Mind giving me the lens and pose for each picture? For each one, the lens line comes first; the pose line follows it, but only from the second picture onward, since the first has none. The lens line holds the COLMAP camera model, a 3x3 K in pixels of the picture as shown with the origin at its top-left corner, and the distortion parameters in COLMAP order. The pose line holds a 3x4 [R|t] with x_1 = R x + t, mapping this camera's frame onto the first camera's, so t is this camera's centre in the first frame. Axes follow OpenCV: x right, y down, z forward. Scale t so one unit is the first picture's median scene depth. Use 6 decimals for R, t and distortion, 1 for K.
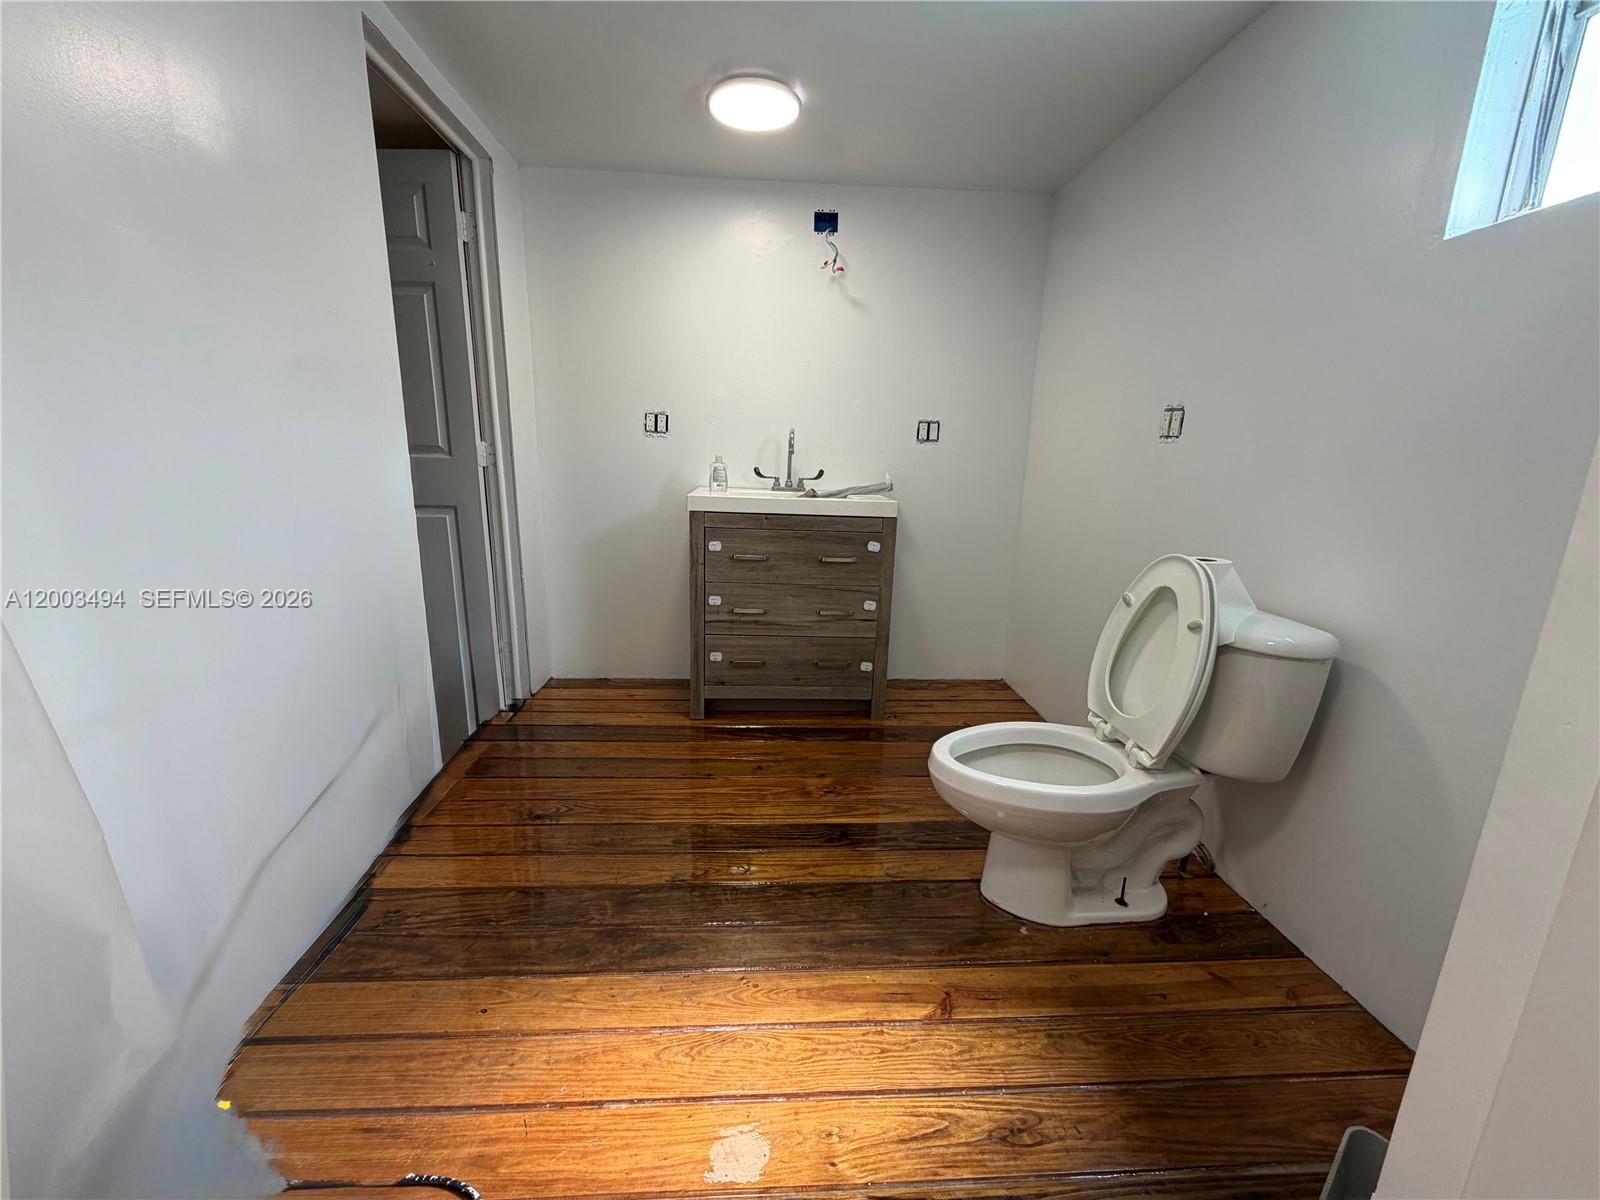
lens RADIAL K [[637.7, 0, 792.6], [0, 637.7, 601.6], [0, 0, 1]] dist [0.000519, -0.000087]
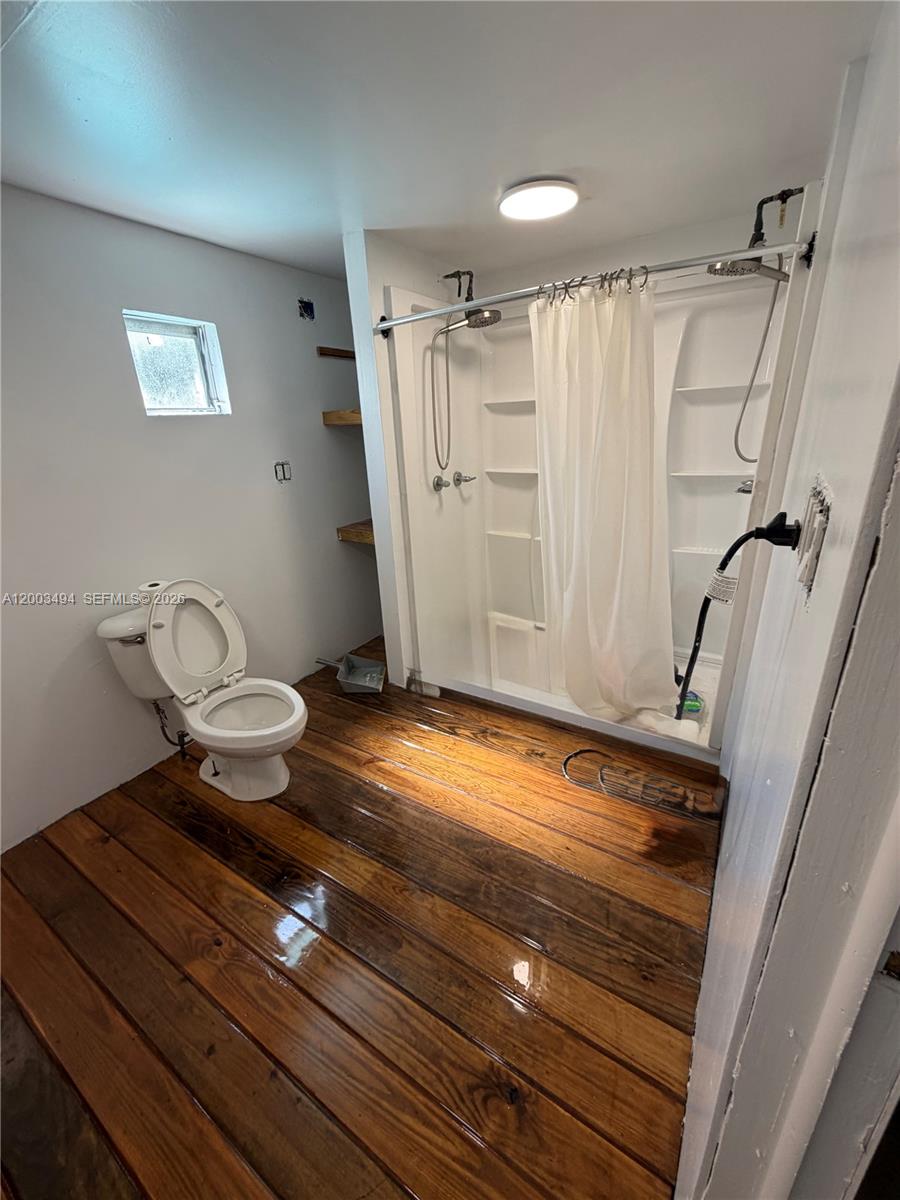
lens RADIAL K [[478.3, 0, 448.5], [0, 478.3, 596.7], [0, 0, 1]] dist [0.000519, -0.000087]
pose [[-0.812256, -0.187314, 0.552408, -0.752978], [0.152820, 0.845619, 0.511444, -0.628455], [-0.562927, 0.499842, -0.658233, 1.574902]]
